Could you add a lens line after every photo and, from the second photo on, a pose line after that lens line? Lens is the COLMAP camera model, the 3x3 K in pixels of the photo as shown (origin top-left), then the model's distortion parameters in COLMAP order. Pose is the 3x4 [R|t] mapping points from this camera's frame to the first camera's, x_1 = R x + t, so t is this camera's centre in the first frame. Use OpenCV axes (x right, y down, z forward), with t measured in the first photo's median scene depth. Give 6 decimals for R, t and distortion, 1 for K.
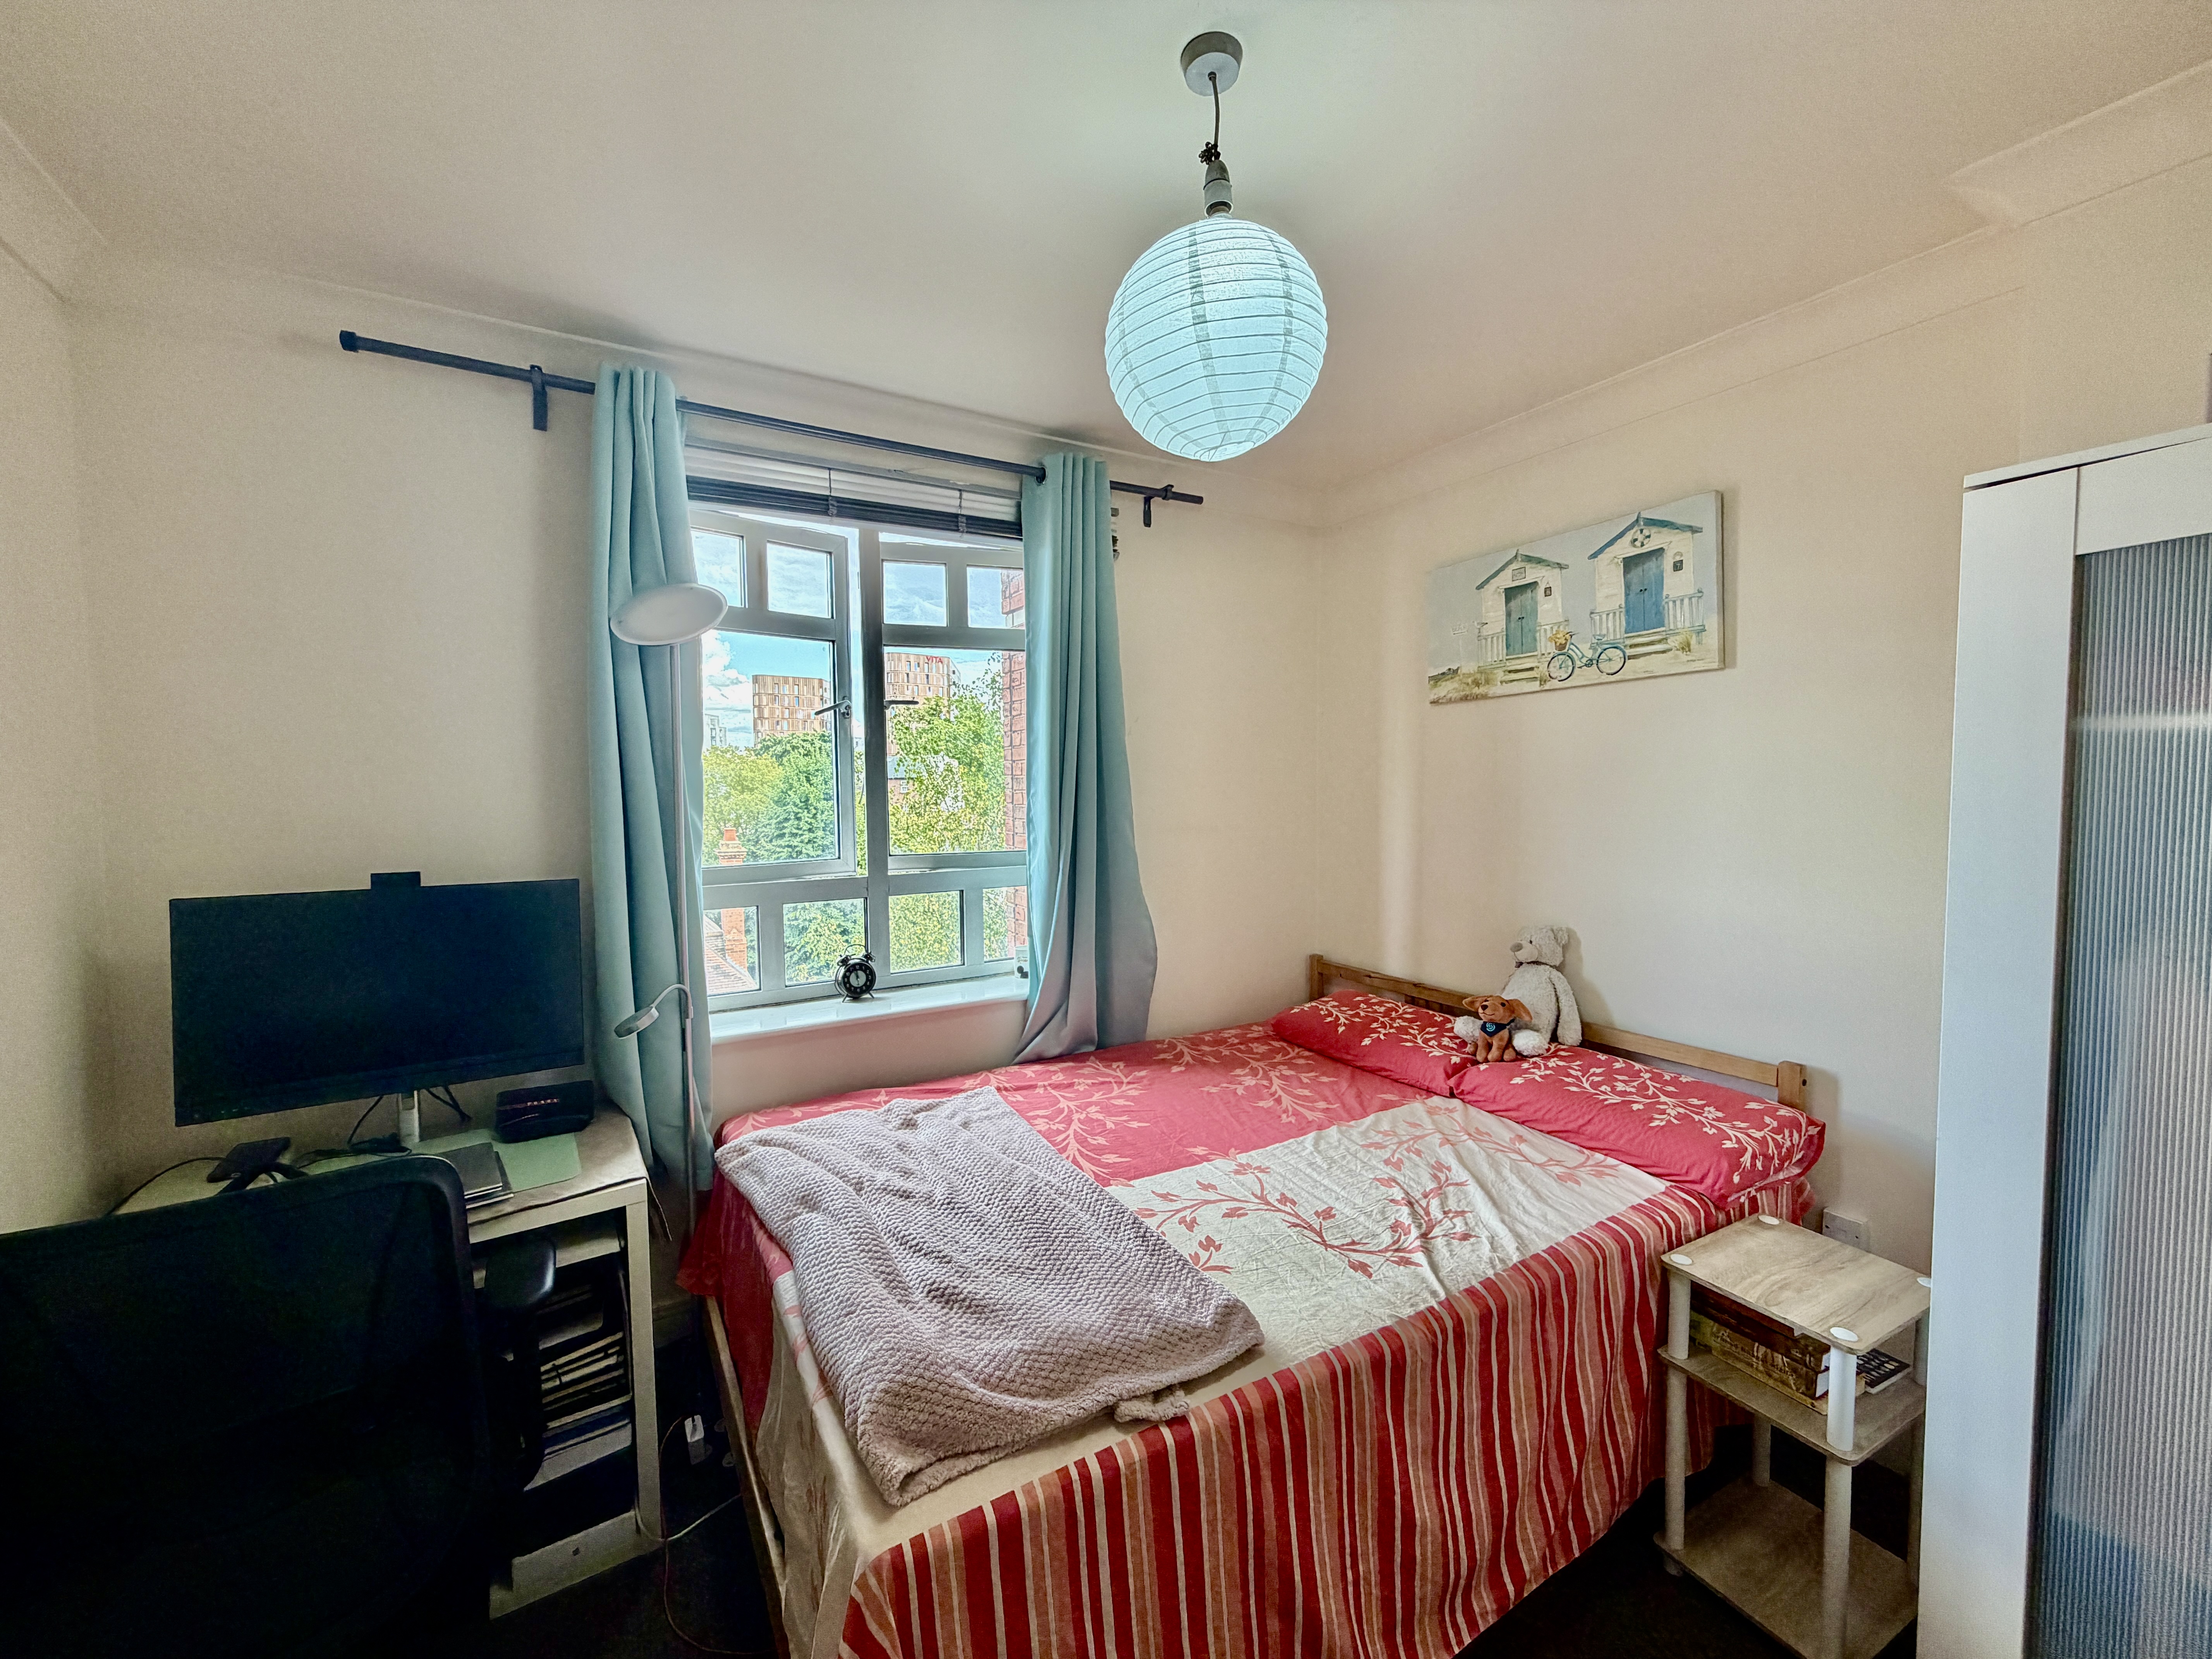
lens RADIAL K [[877.9, 0, 1108.5], [0, 877.9, 824.5], [0, 0, 1]] dist [-0.000245, 0.000500]
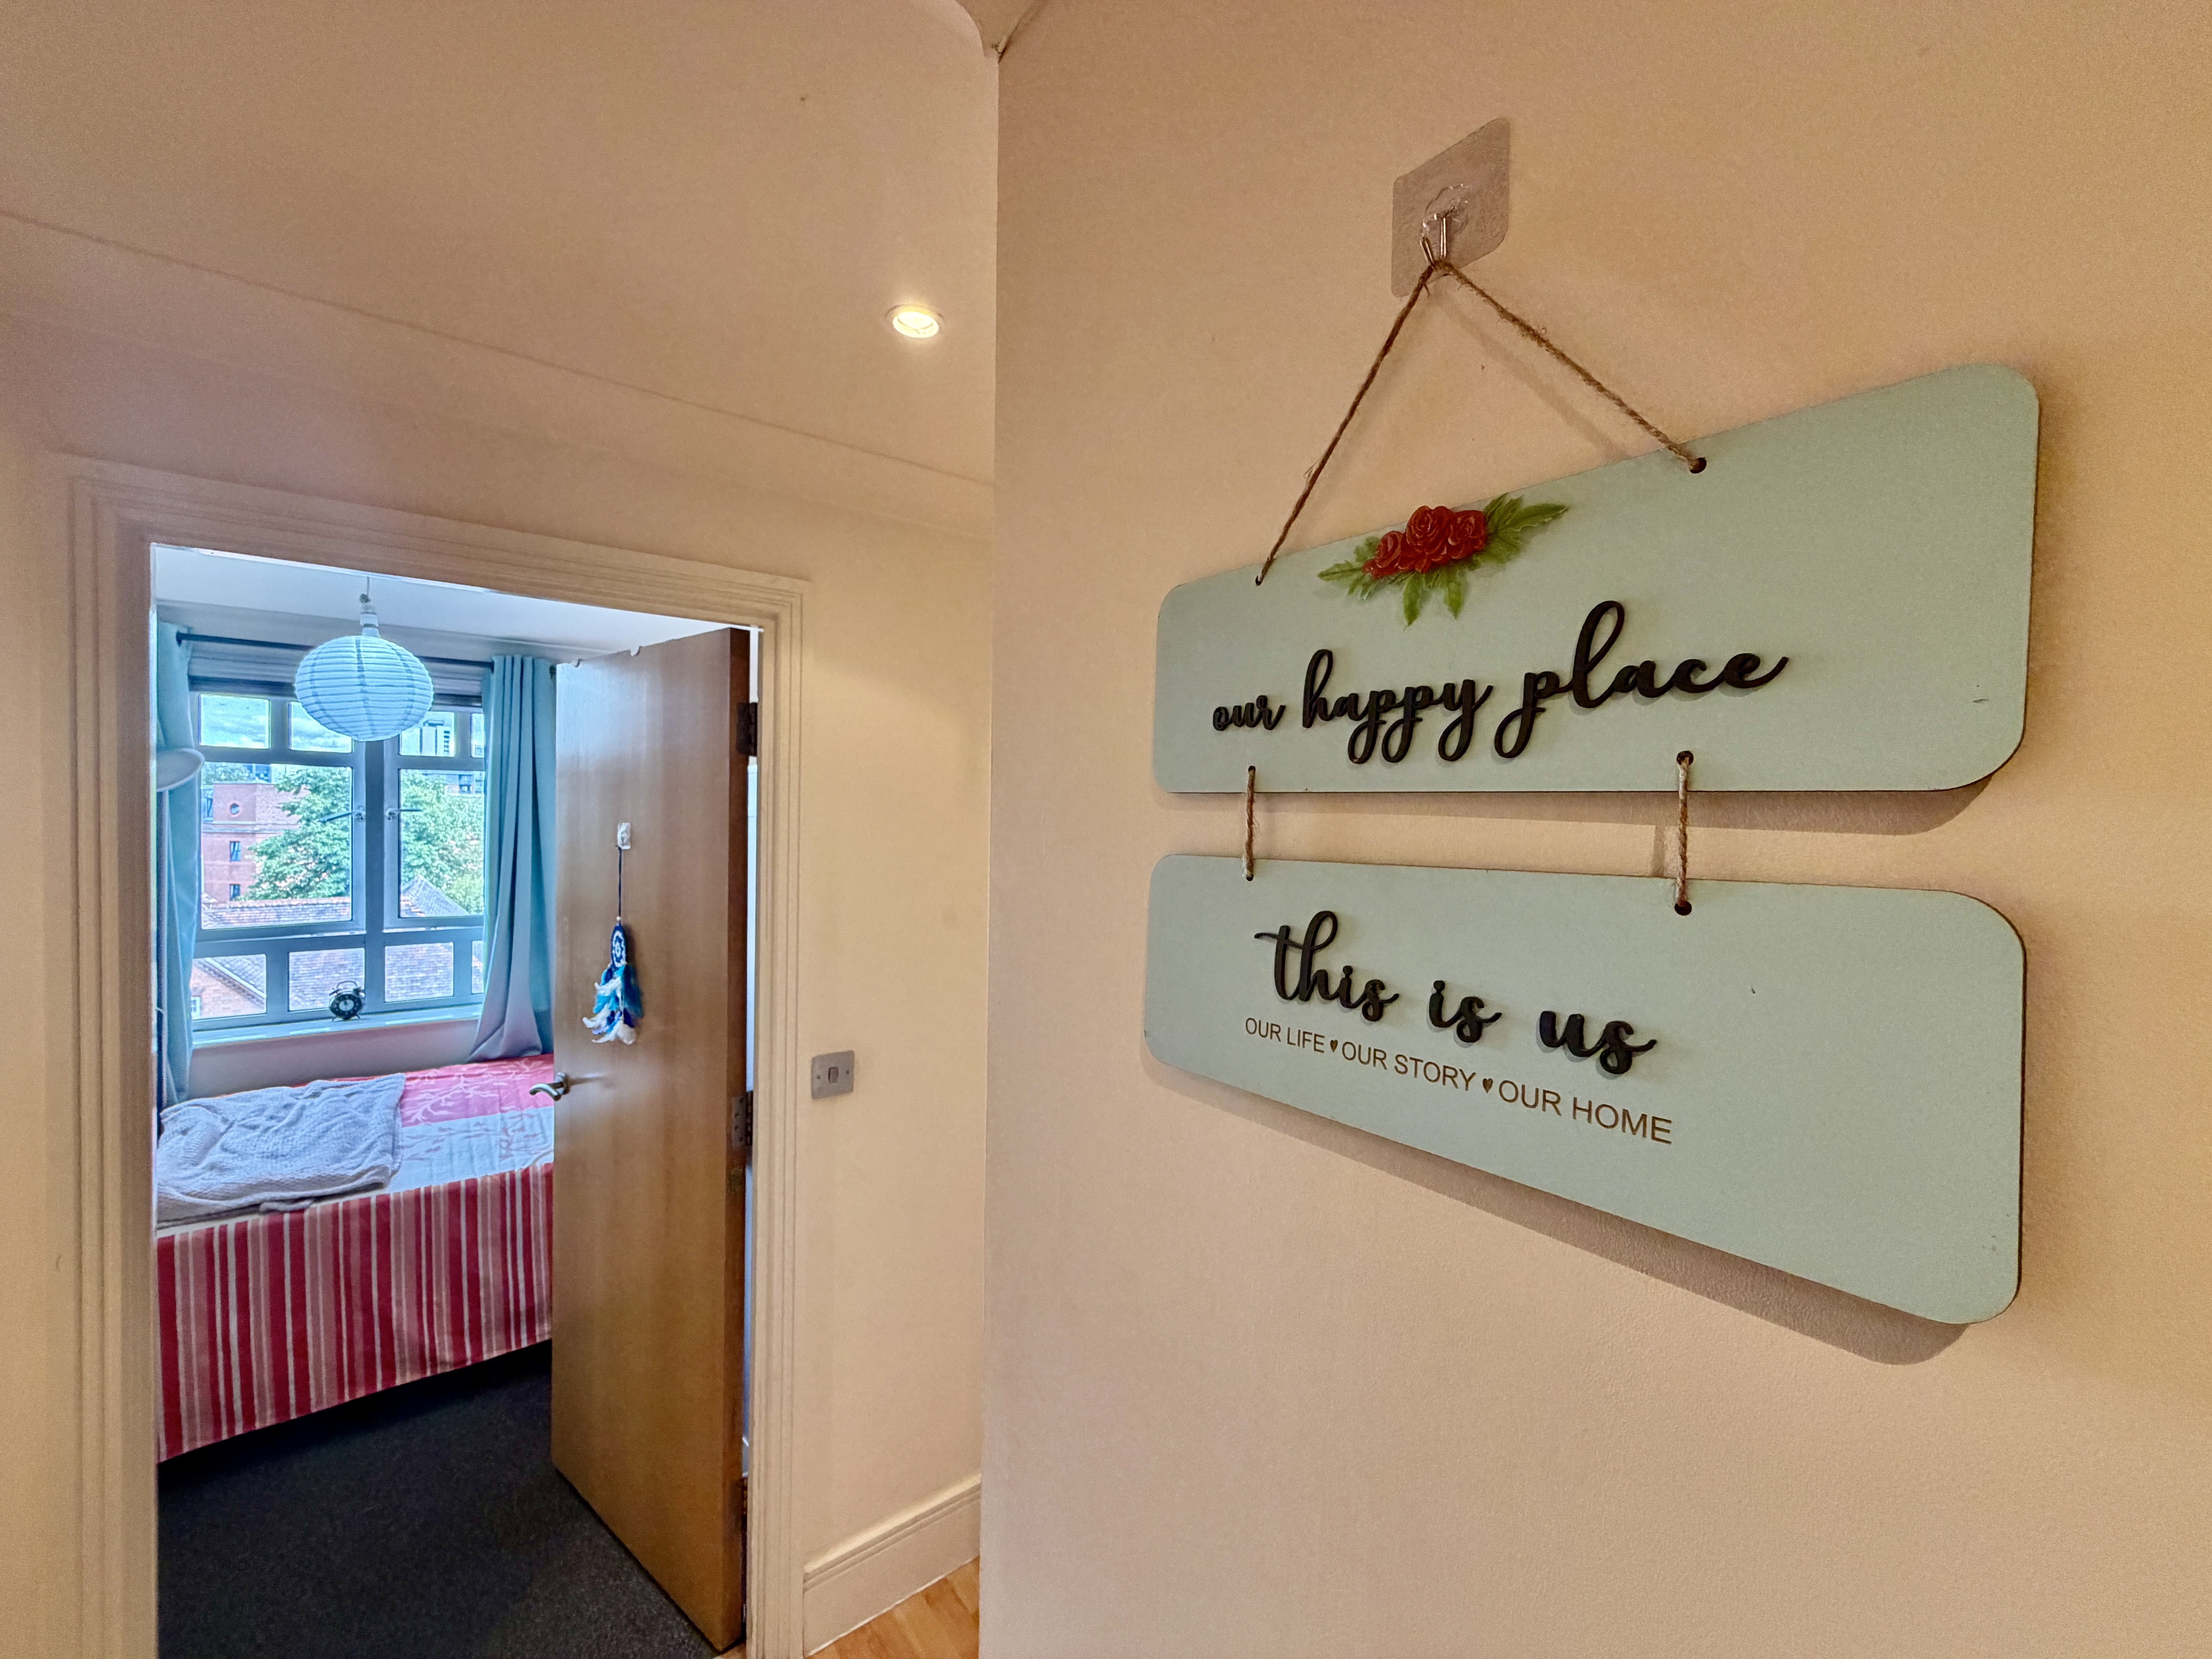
lens RADIAL K [[877.9, 0, 1105.8], [0, 877.9, 828.9], [0, 0, 1]] dist [-0.000245, 0.000500]
pose [[0.991887, 0.019173, 0.125666, 0.774286], [-0.014916, 0.999285, -0.034731, -0.084345], [-0.126242, 0.032575, 0.991465, -0.608792]]
